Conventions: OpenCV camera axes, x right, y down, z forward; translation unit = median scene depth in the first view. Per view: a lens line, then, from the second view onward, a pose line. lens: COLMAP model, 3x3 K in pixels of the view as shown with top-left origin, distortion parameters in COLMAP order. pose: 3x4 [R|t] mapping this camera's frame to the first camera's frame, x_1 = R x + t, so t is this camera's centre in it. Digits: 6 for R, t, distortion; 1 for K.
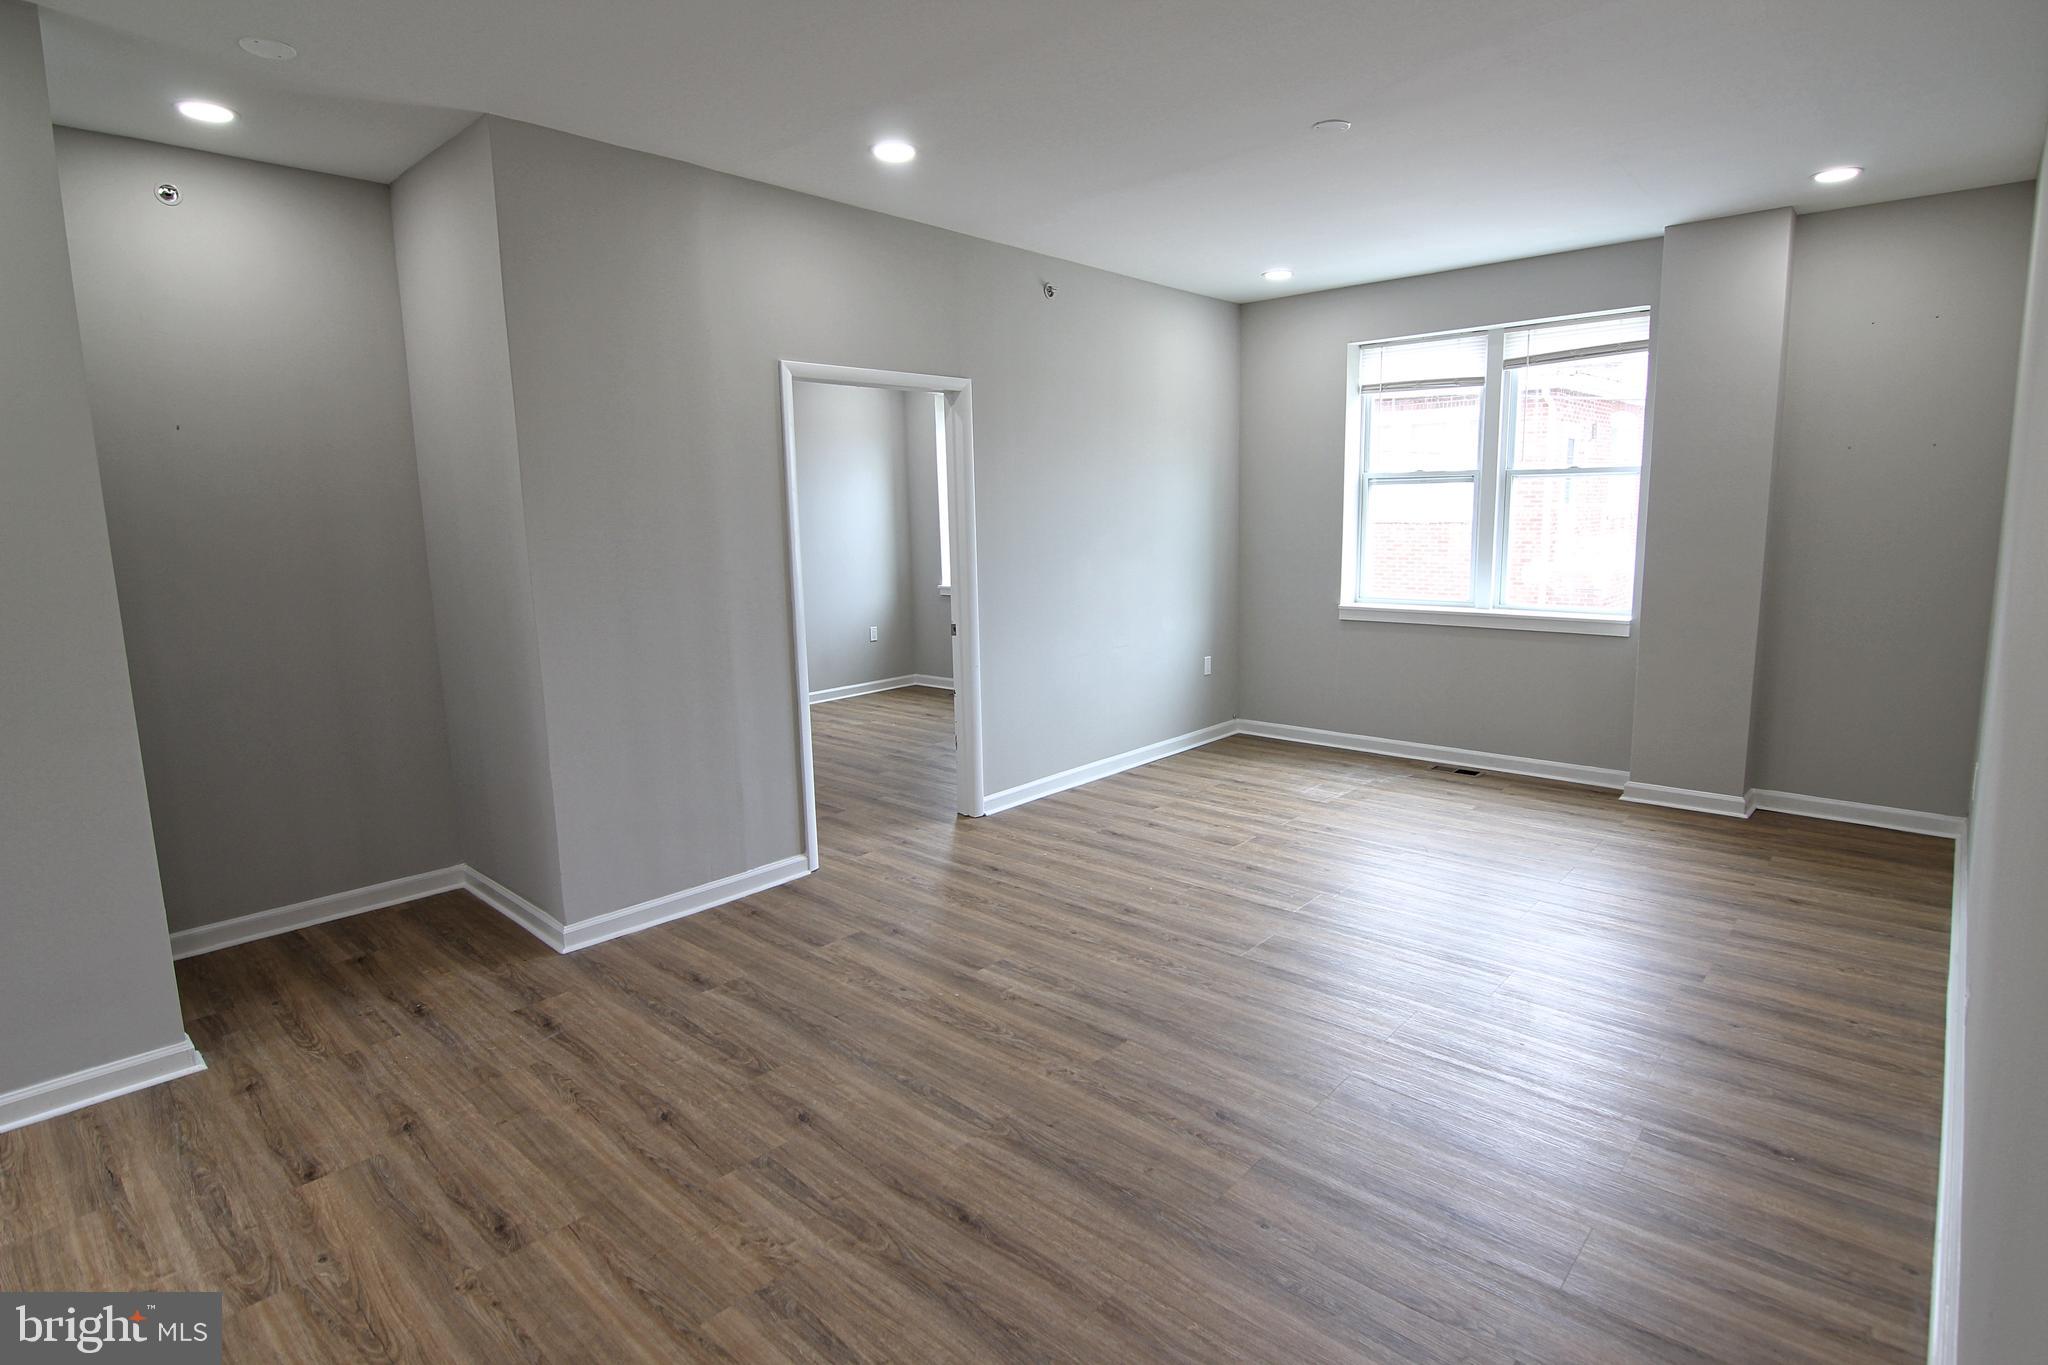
lens RADIAL K [[1035.0, 0, 1039.5], [0, 1035.0, 667.8], [0, 0, 1]] dist [-0.001099, -0.017561]
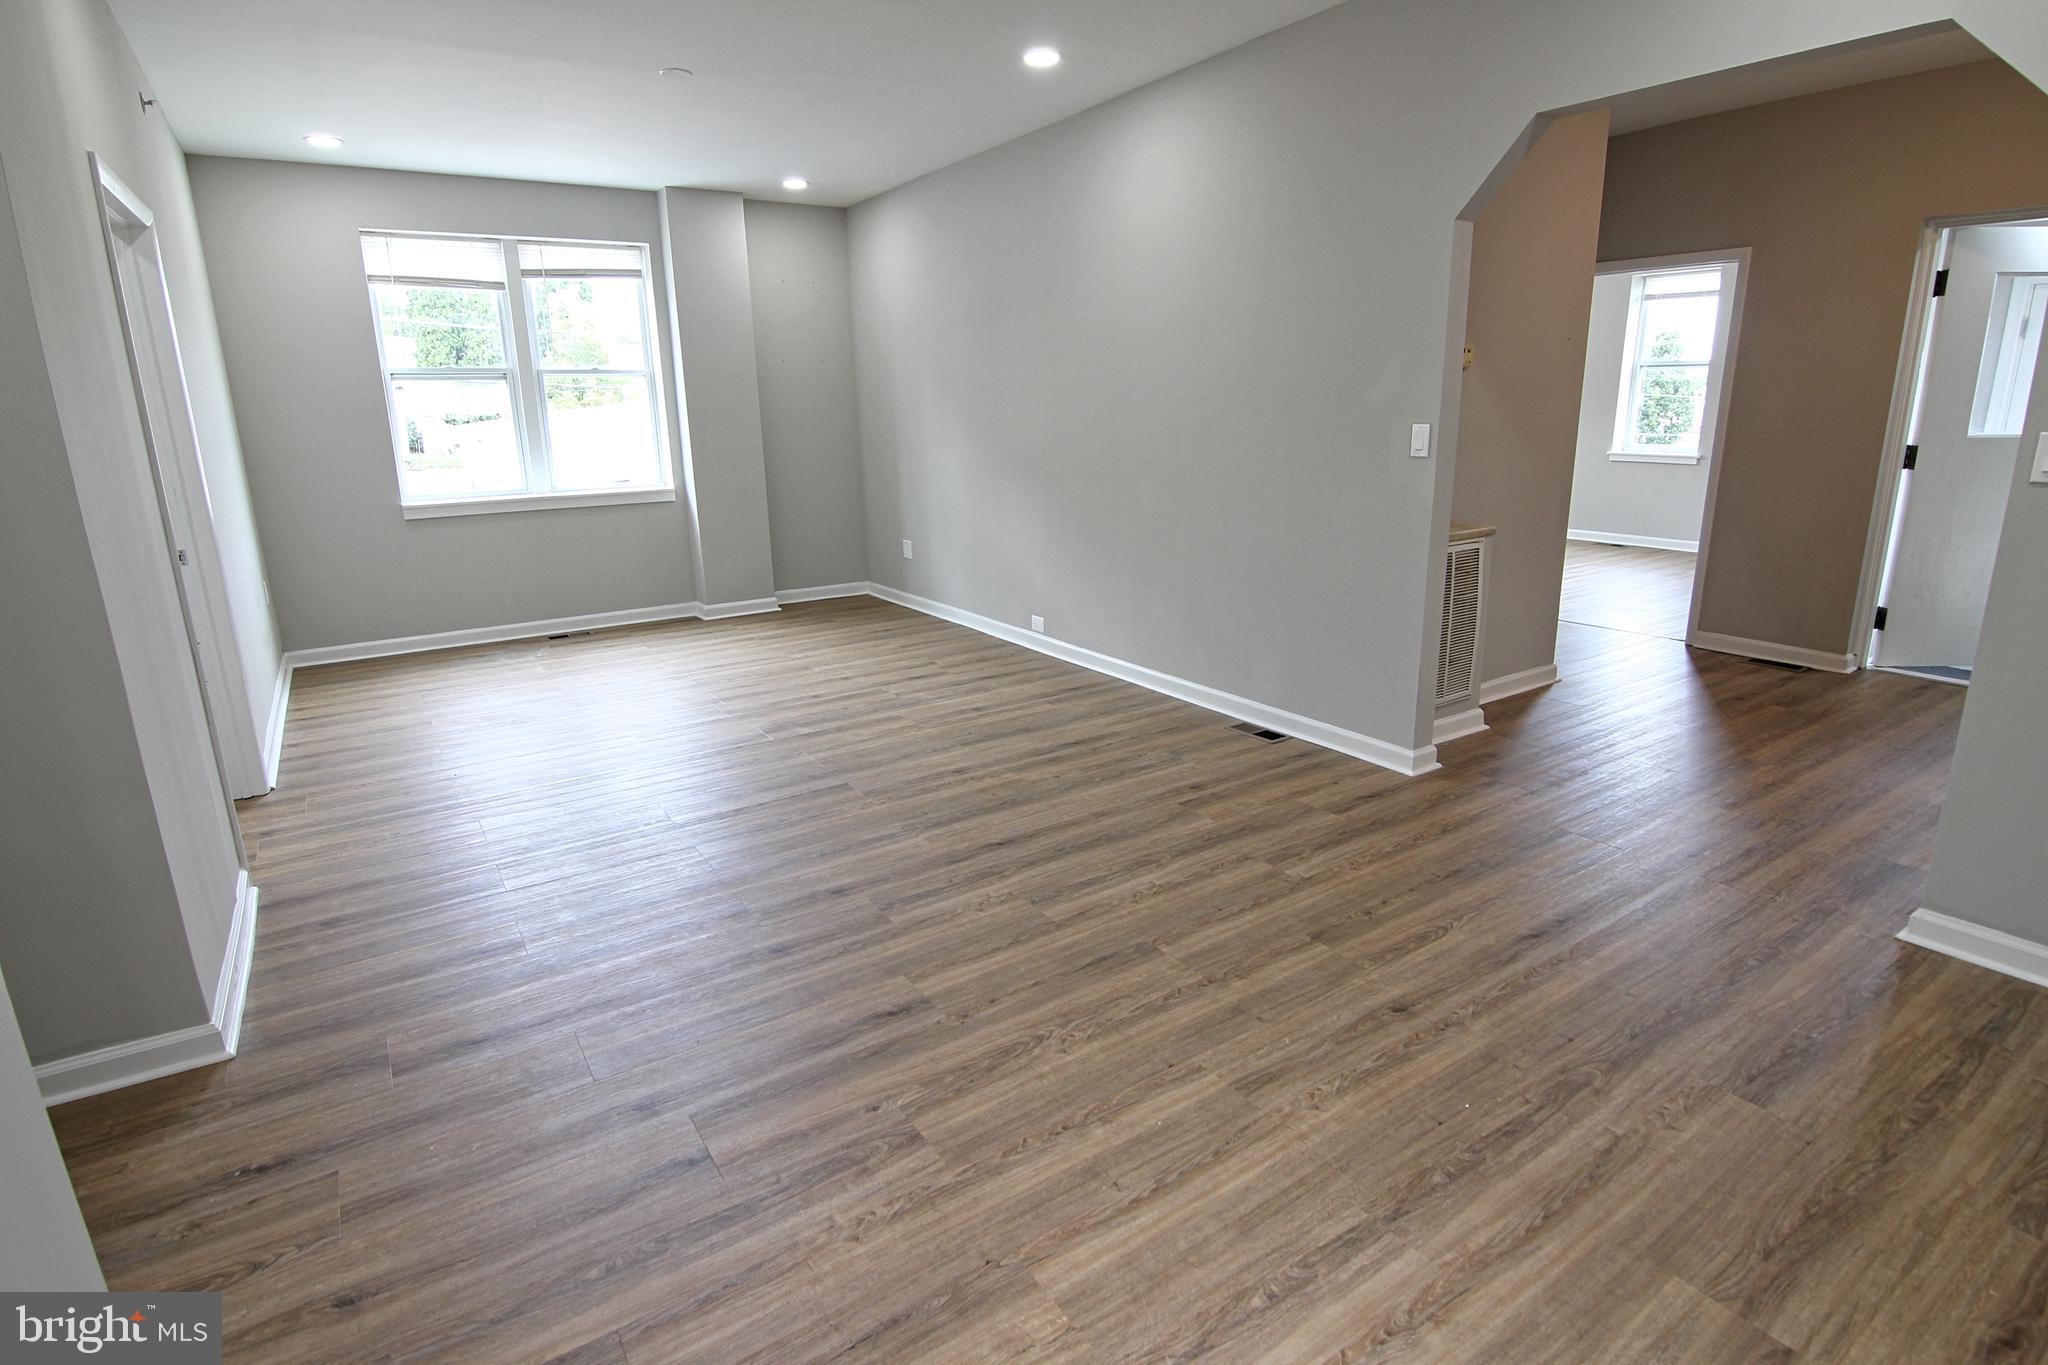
lens RADIAL K [[1035.0, 0, 1039.5], [0, 1035.0, 667.8], [0, 0, 1]] dist [-0.001099, -0.017561]
pose [[0.242536, -0.228574, 0.942831, -0.666546], [0.162923, 0.967642, 0.192679, -0.002150], [-0.956364, 0.106877, 0.271928, 0.231826]]
